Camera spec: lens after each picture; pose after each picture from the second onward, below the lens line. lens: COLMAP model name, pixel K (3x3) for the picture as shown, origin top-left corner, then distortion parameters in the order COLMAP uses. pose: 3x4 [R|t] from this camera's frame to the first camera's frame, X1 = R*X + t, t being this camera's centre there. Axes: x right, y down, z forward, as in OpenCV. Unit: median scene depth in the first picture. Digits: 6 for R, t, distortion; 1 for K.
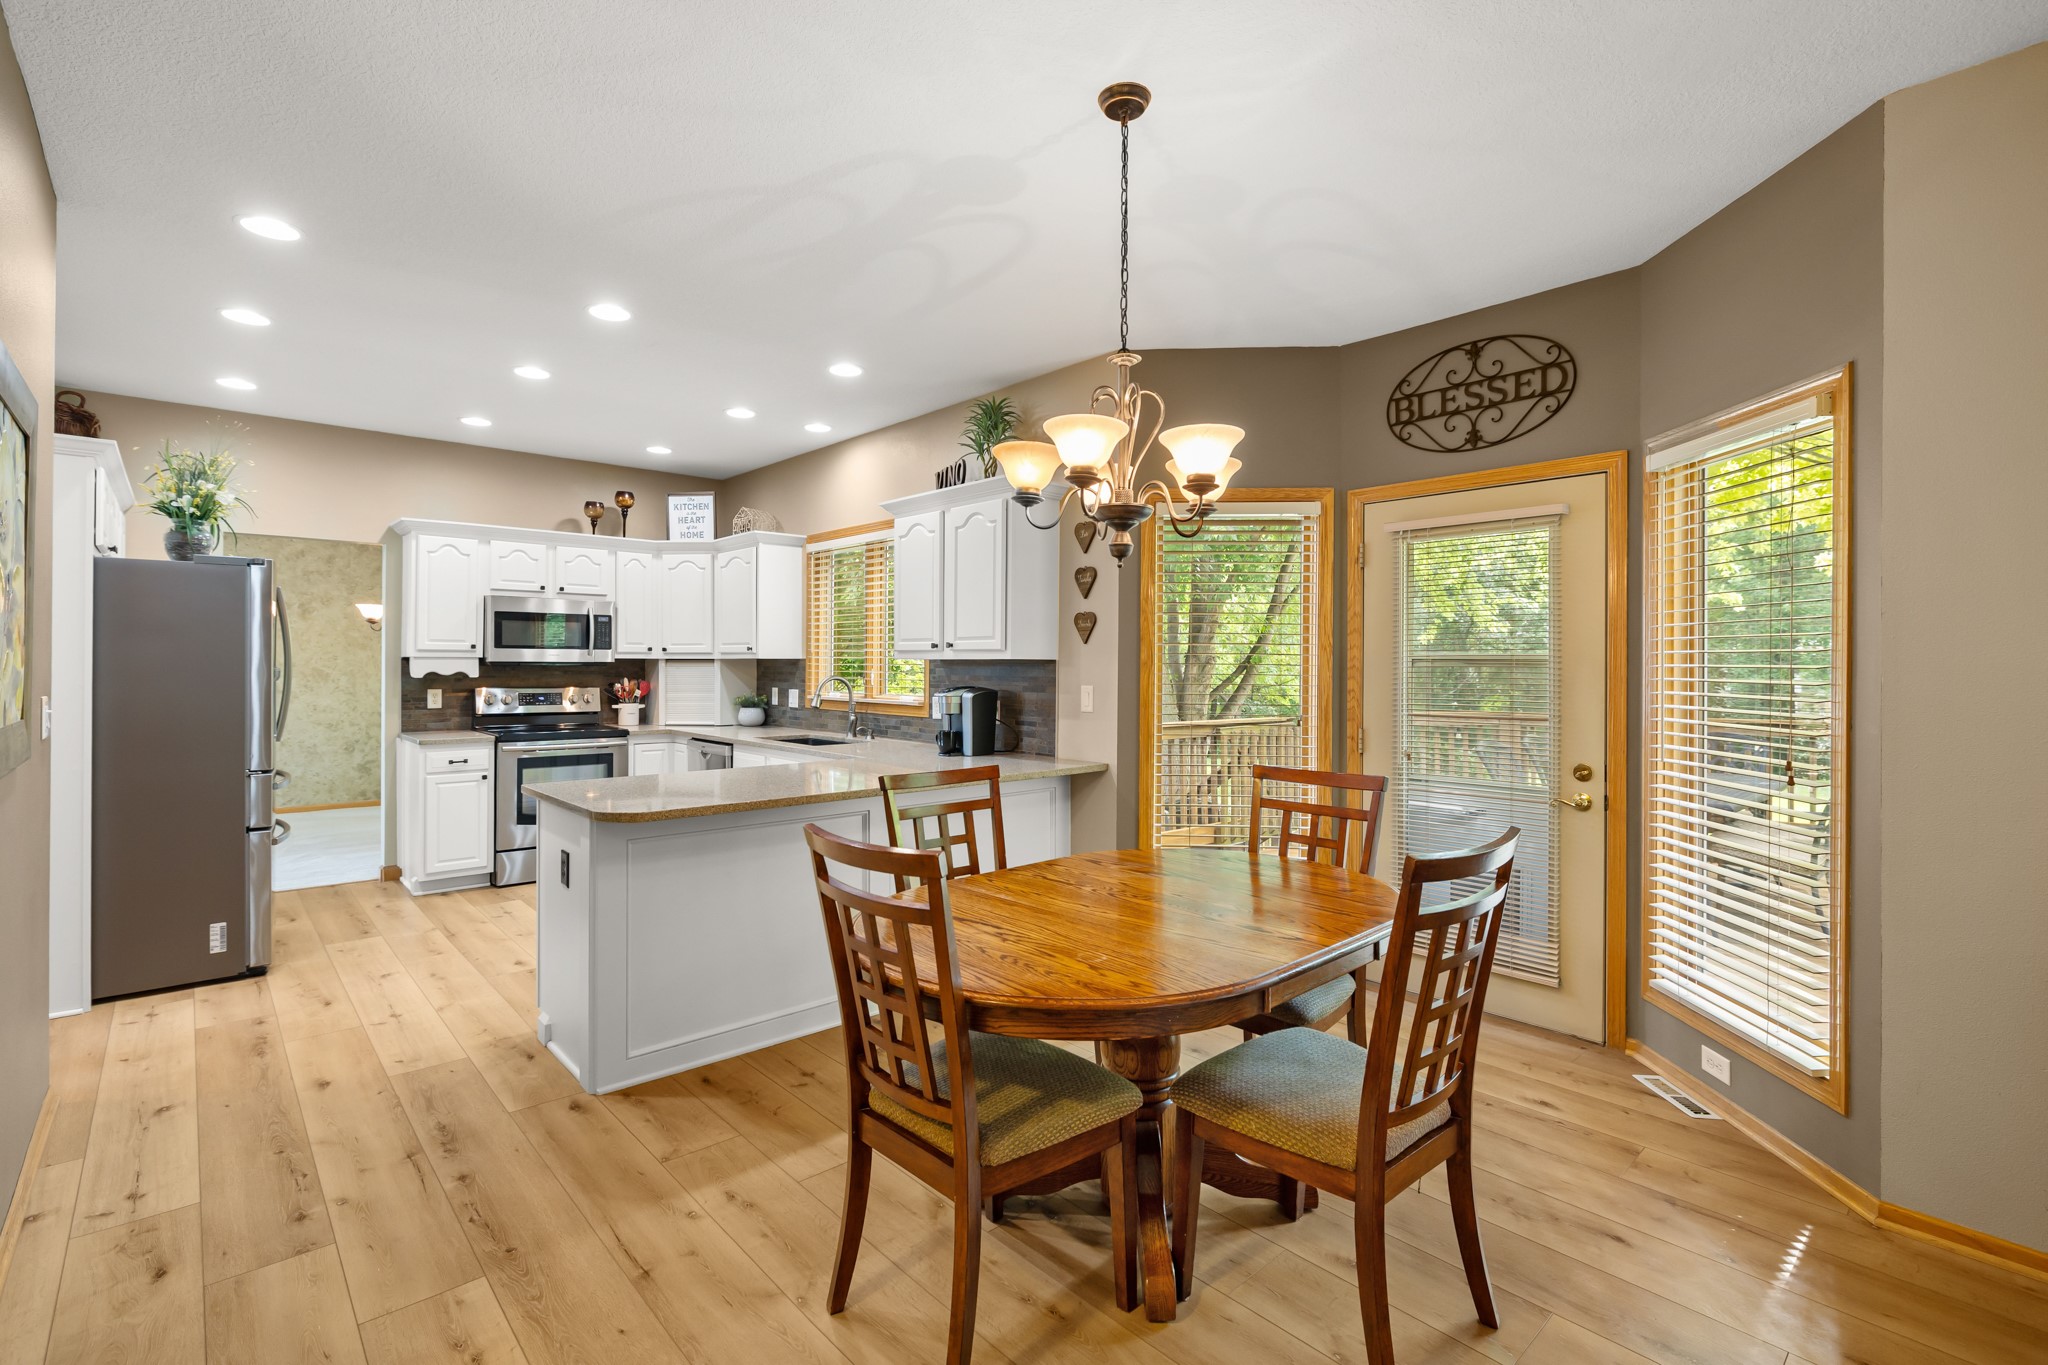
lens RADIAL K [[922.2, 0, 1024.0], [0, 922.2, 682.5], [0, 0, 1]] dist [-0.002984, -0.000114]
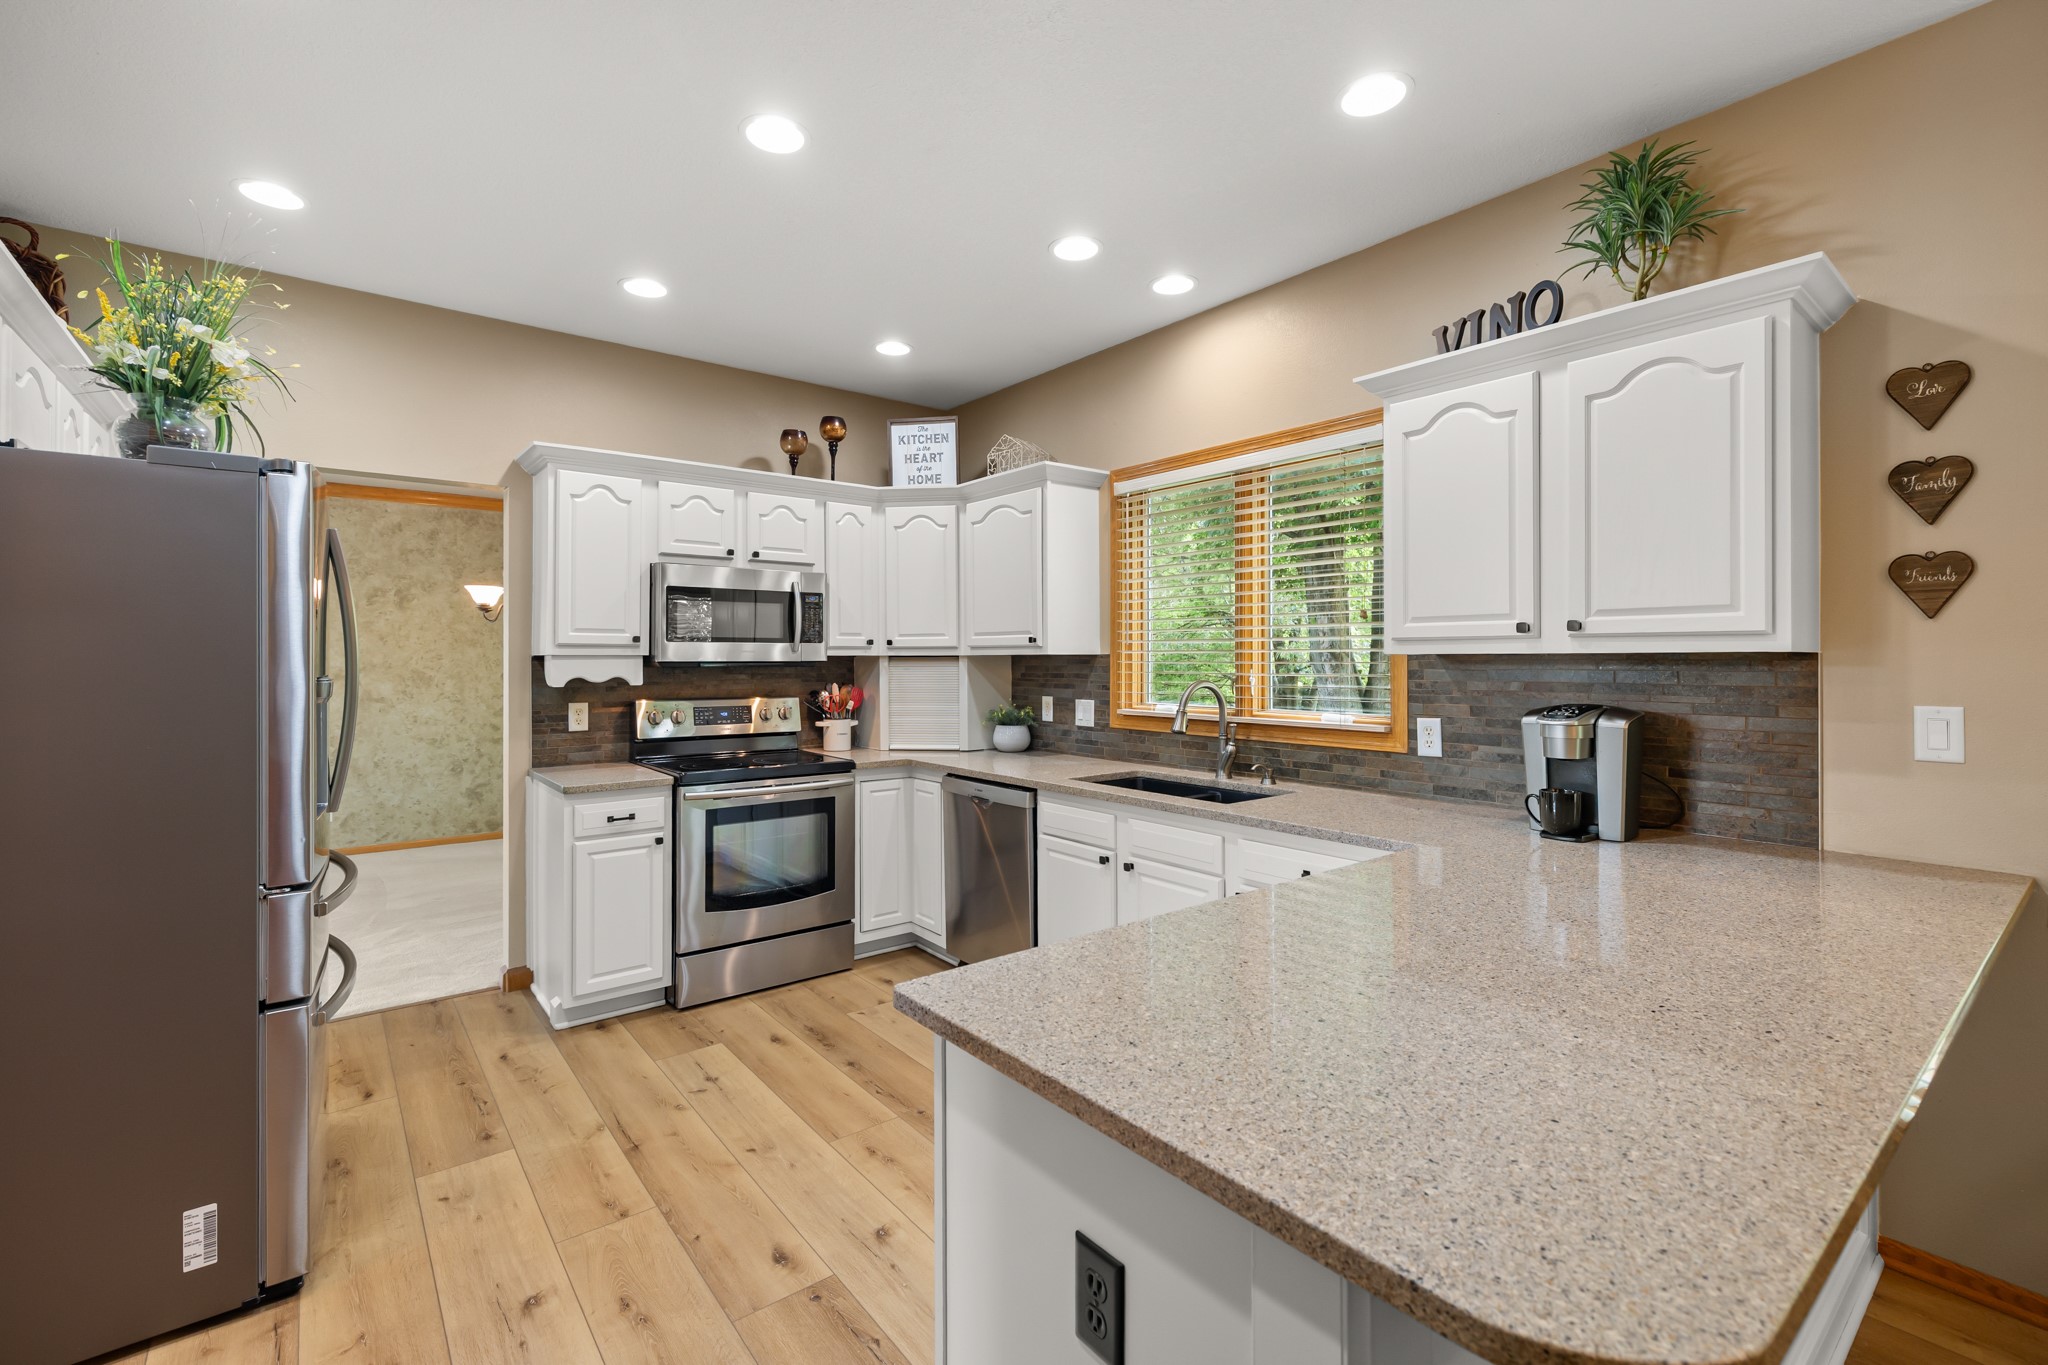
lens RADIAL K [[894.2, 0, 1025.3], [0, 894.2, 674.5], [0, 0, 1]] dist [0.003892, -0.000260]
pose [[0.997855, -0.005135, -0.065264, -0.261763], [0.004985, 0.999985, -0.002450, -0.010025], [0.065276, 0.002120, 0.997865, 0.354997]]
